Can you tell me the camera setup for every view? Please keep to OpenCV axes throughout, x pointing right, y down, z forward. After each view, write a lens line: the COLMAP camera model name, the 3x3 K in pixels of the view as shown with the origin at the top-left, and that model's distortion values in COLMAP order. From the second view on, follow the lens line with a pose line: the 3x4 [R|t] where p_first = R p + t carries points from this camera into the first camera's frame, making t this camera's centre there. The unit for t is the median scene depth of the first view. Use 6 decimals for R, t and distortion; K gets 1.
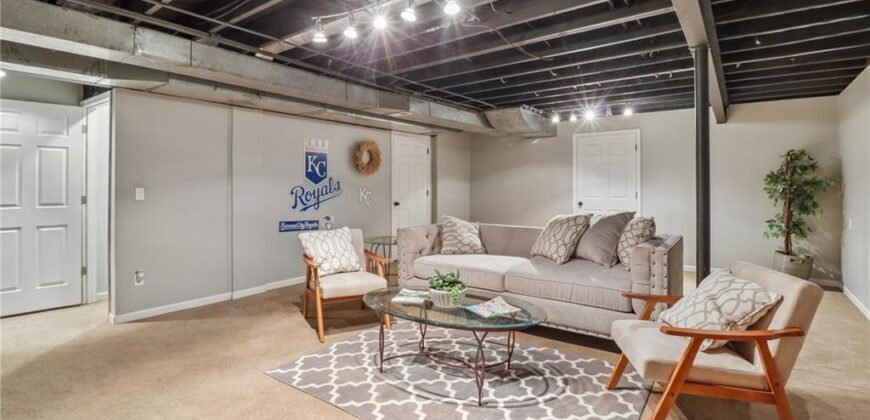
lens RADIAL K [[411.1, 0, 419.1], [0, 411.1, 186.2], [0, 0, 1]] dist [-0.005151, -0.007394]
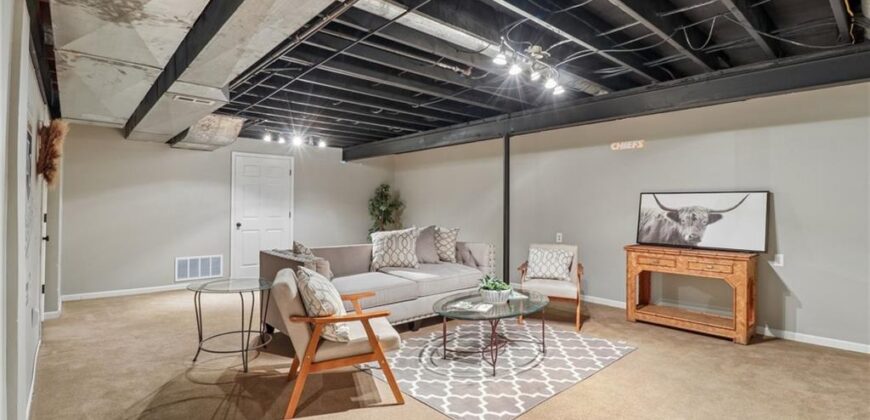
lens RADIAL K [[411.1, 0, 433.4], [0, 411.1, 206.8], [0, 0, 1]] dist [-0.005151, -0.007394]
pose [[0.186216, -0.000129, 0.982509, -1.142614], [-0.005001, 0.999987, 0.001079, -0.007792], [-0.982496, -0.005114, 0.186213, 0.894406]]
